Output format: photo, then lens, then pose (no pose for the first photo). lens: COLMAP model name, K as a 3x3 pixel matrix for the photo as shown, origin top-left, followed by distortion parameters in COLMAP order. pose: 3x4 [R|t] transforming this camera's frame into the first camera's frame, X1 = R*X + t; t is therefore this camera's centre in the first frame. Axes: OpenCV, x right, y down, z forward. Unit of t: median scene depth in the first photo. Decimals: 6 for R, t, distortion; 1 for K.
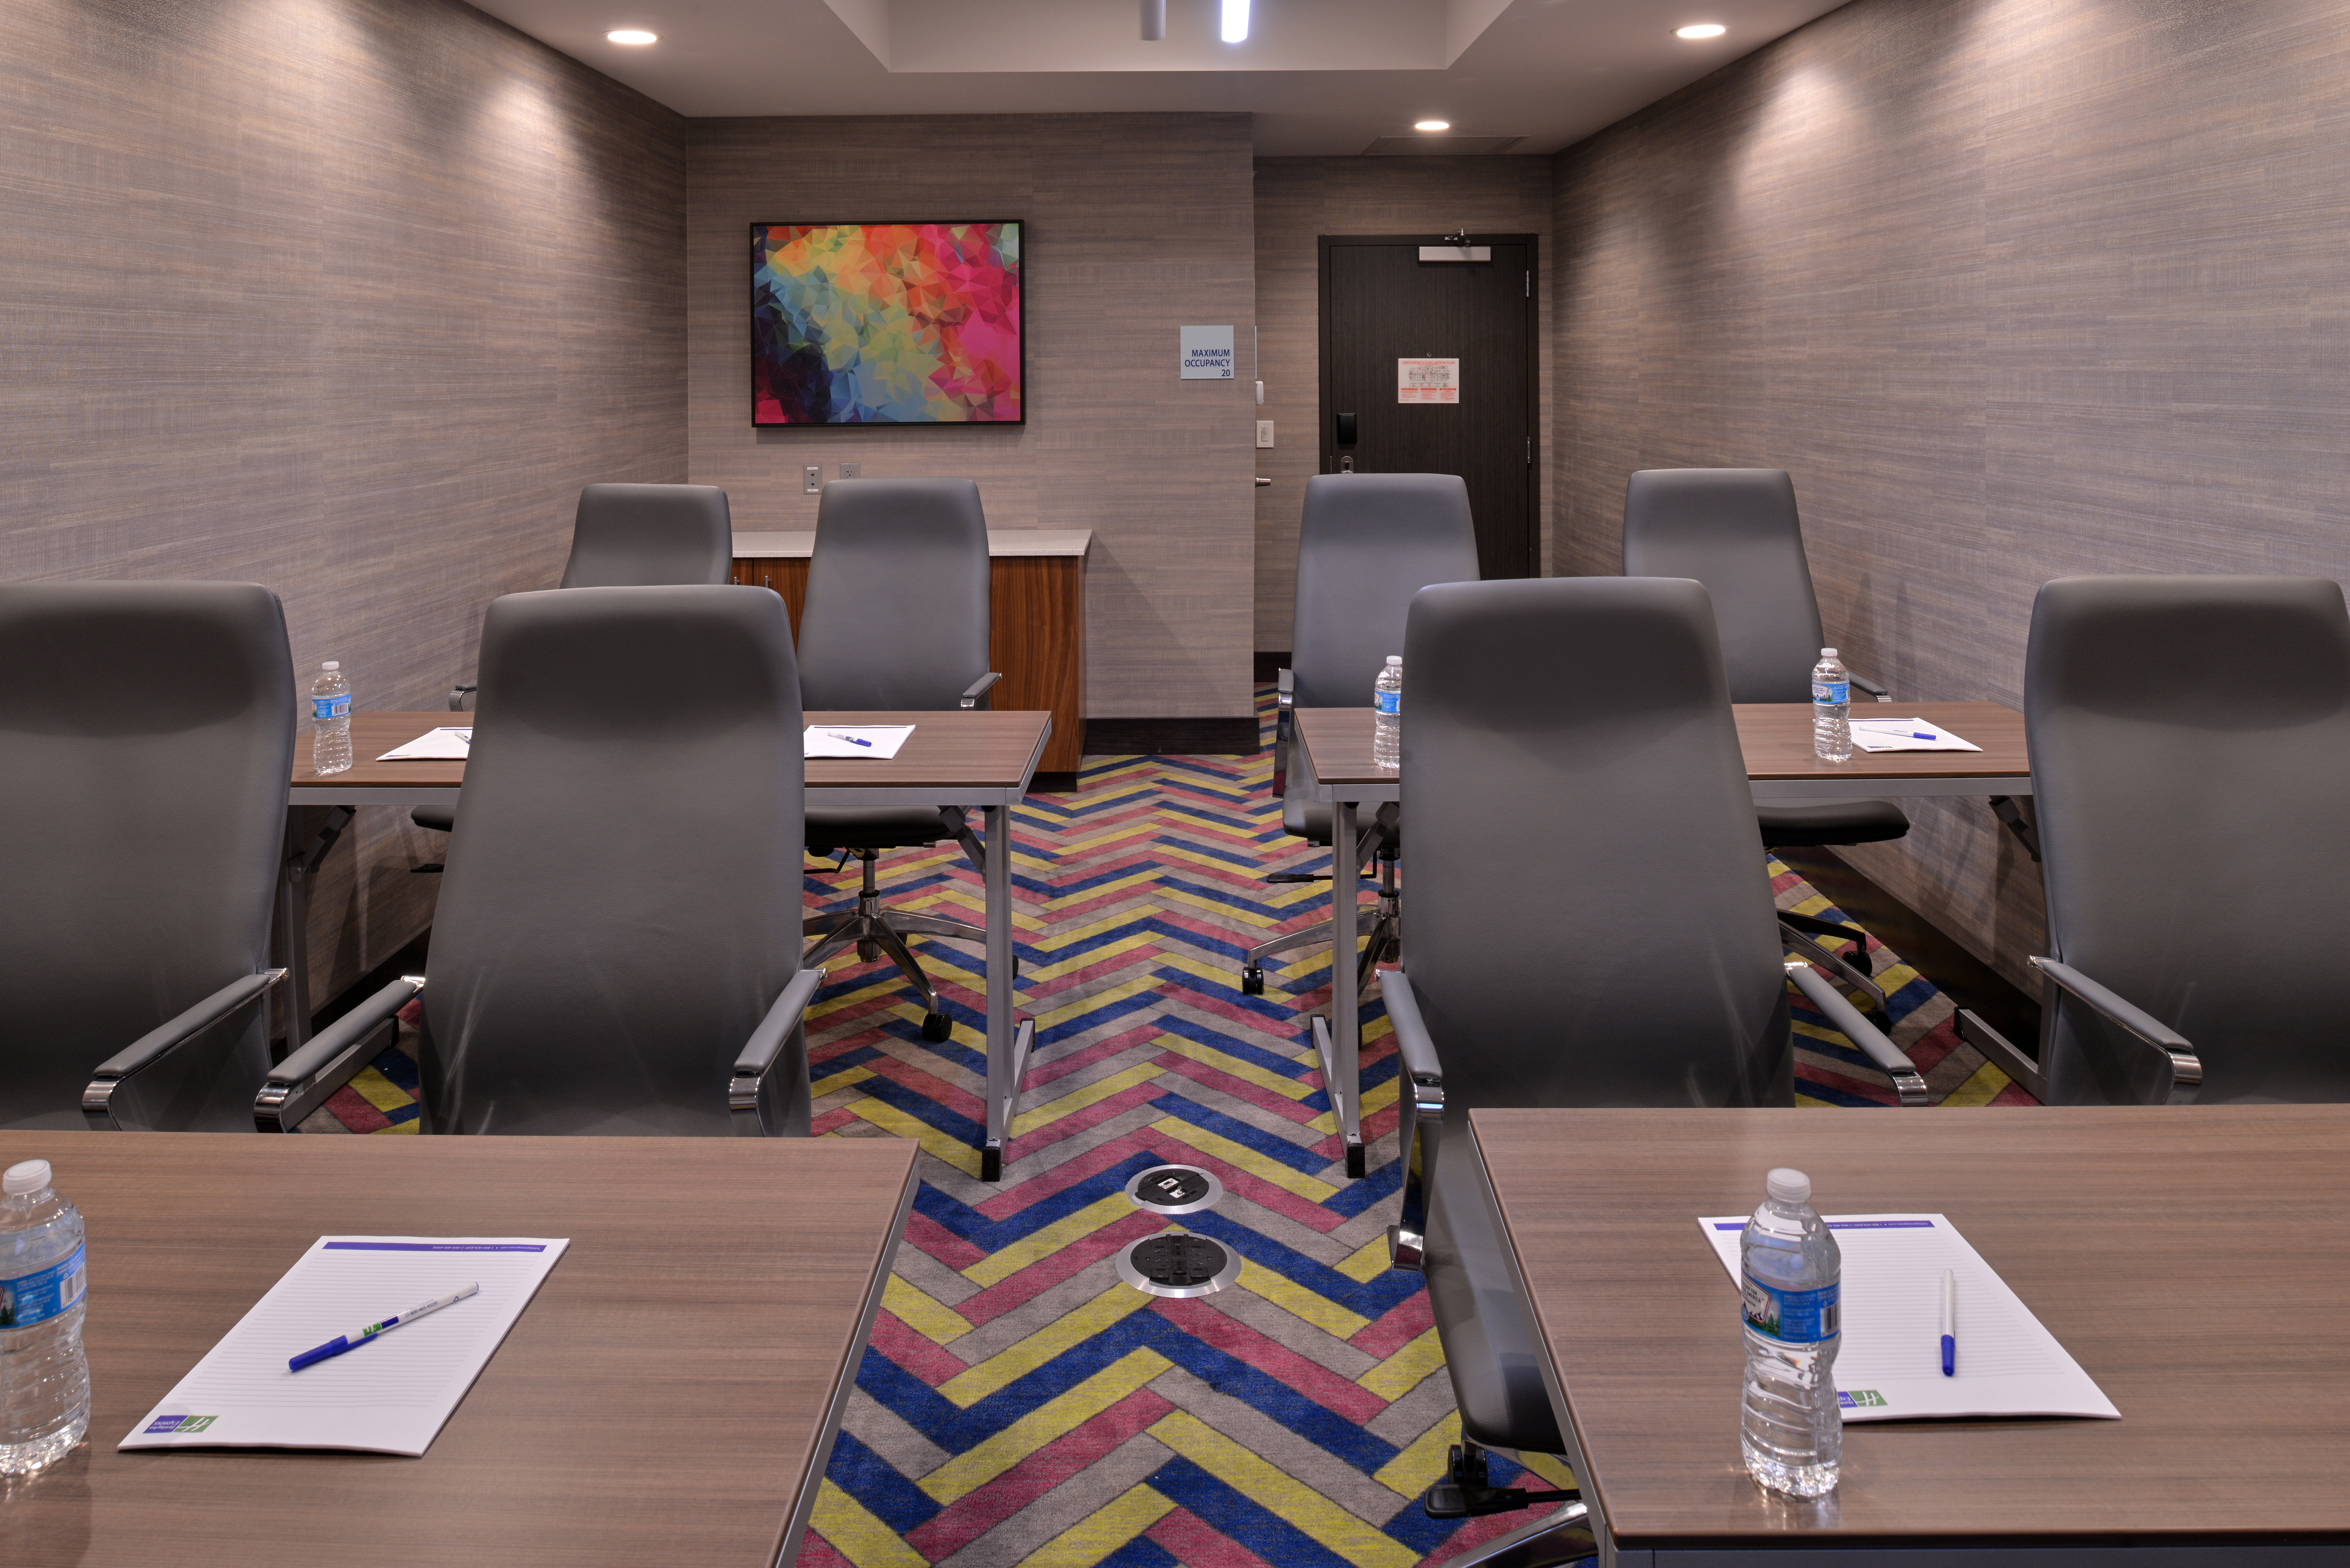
lens RADIAL K [[1661.8, 0, 1176.0], [0, 1661.8, 748.4], [0, 0, 1]] dist [-0.001417, 0.001492]
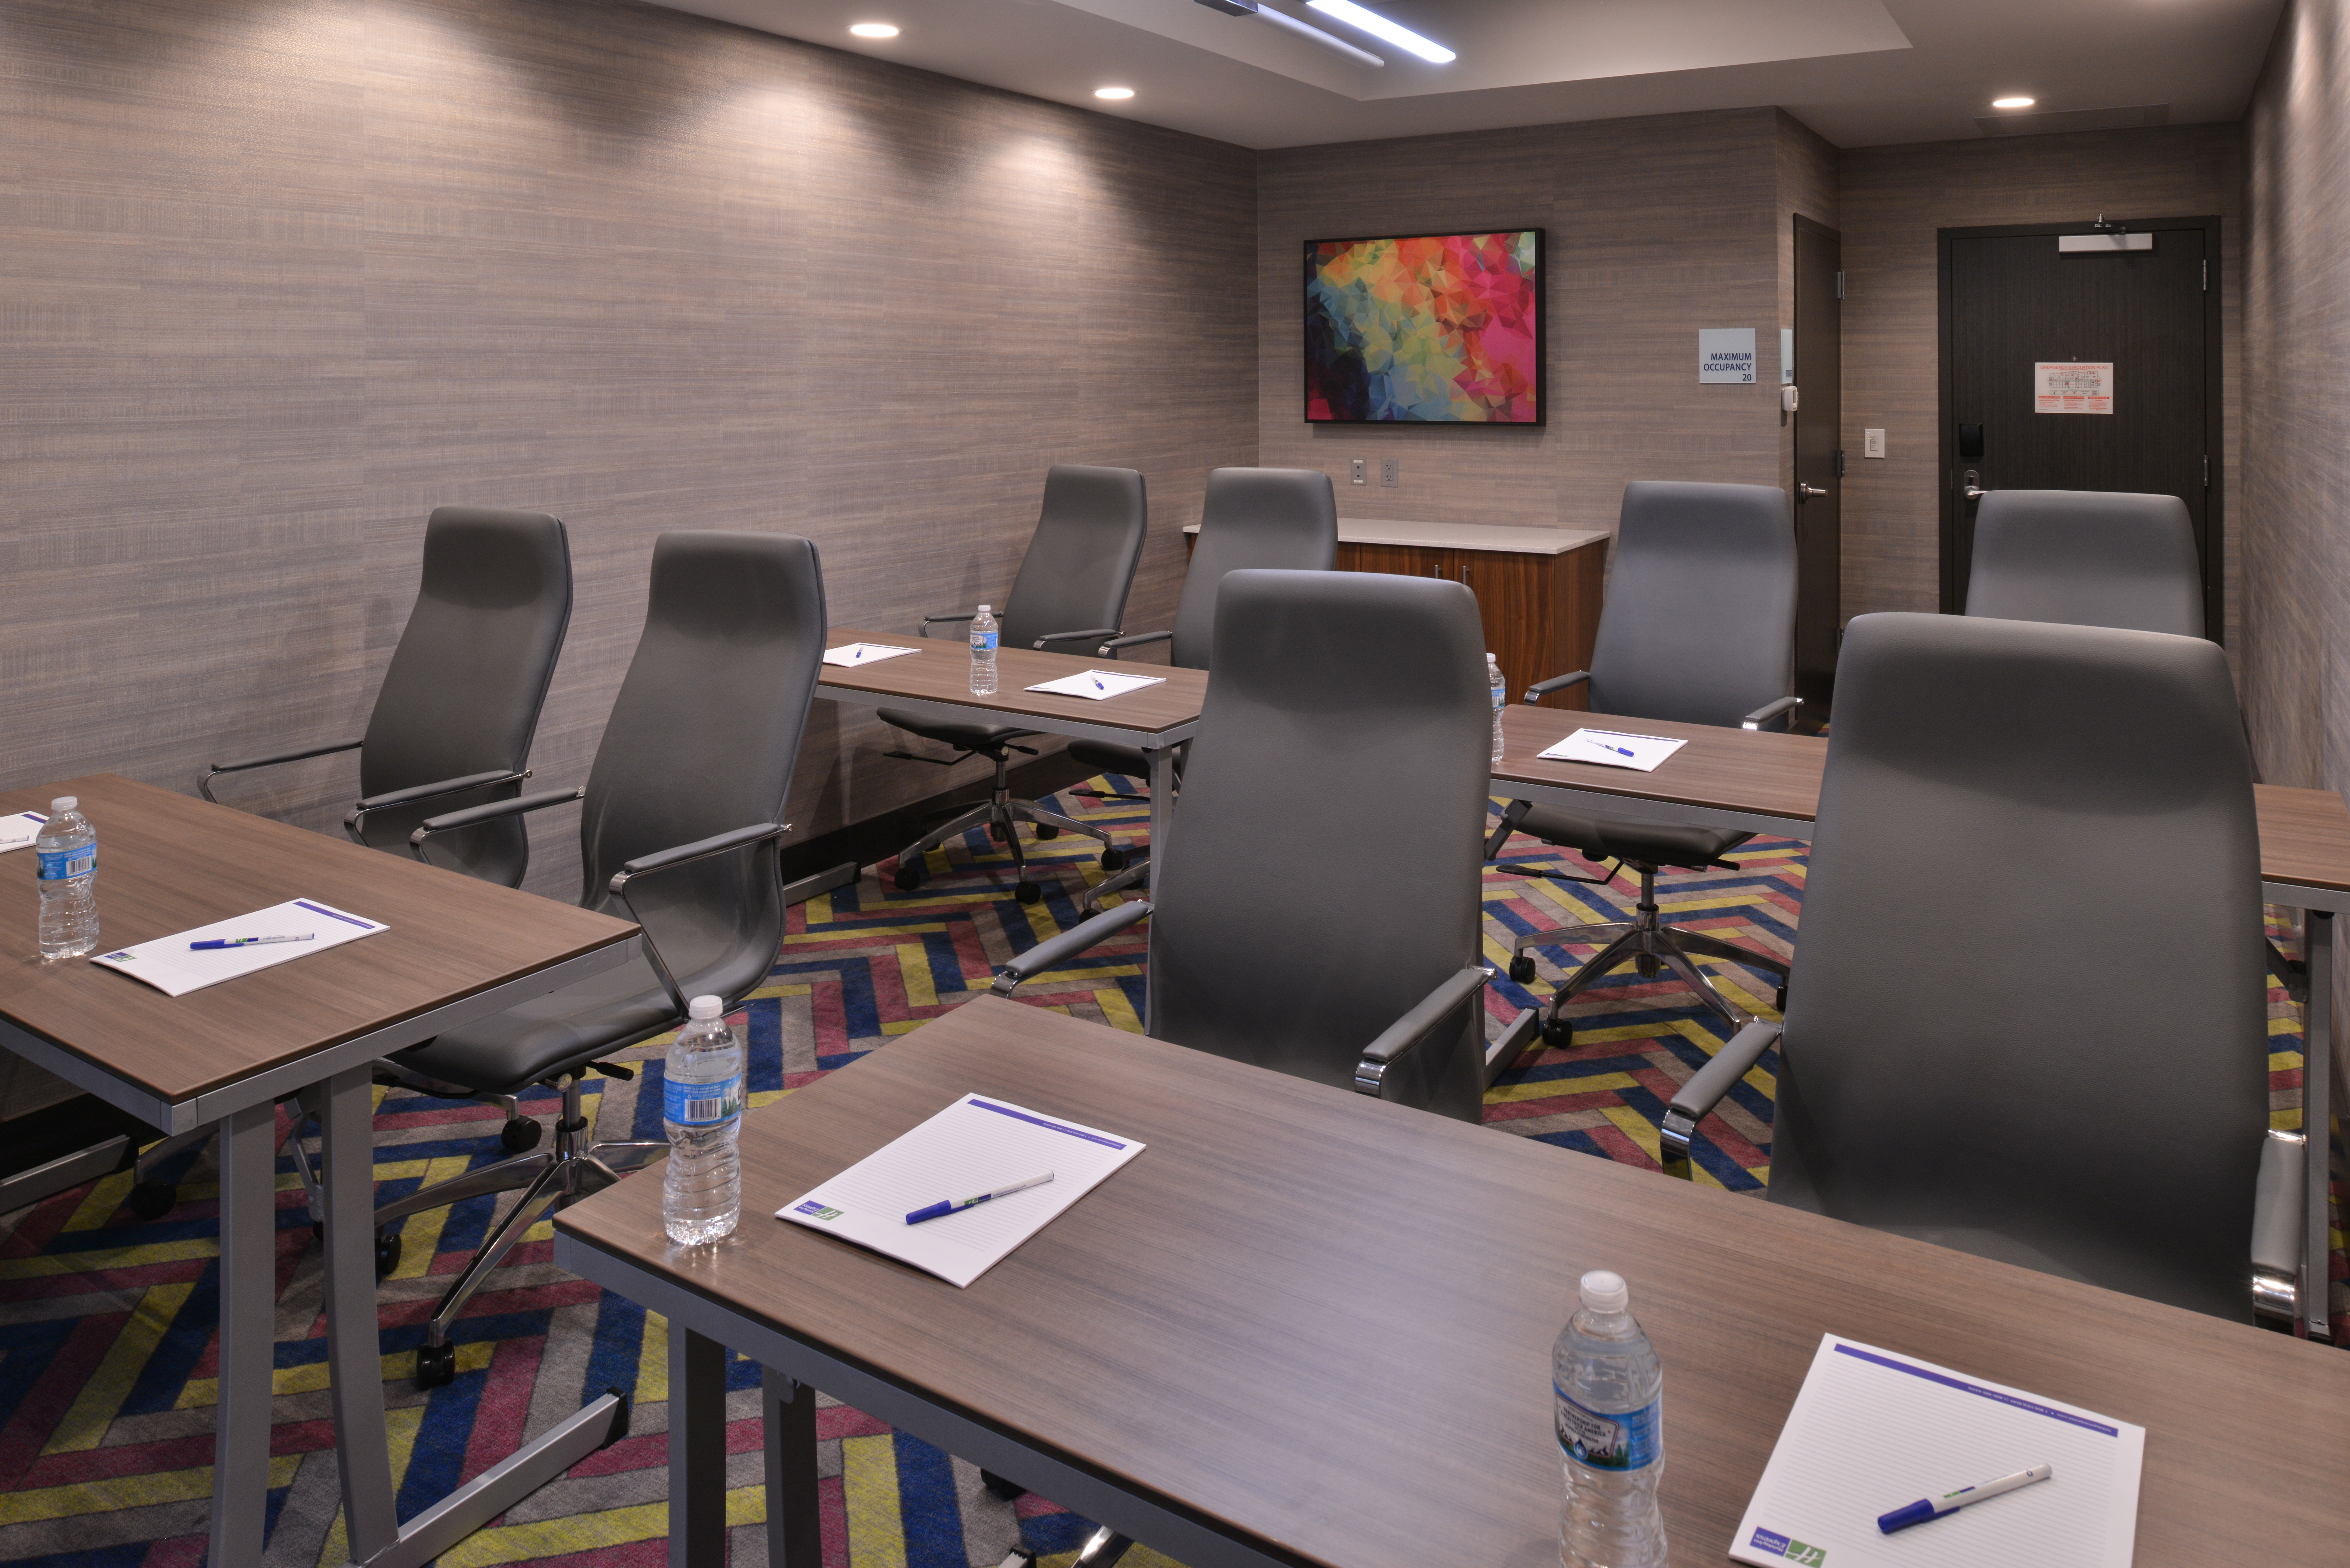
lens RADIAL K [[1612.4, 0, 1175.0], [0, 1612.4, 784.0], [0, 0, 1]] dist [-0.000877, 0.000599]
pose [[0.843364, 0.137777, -0.519379, 0.287928], [-0.123907, 0.990385, 0.061523, -0.007331], [0.522861, 0.012468, 0.852327, 0.025234]]
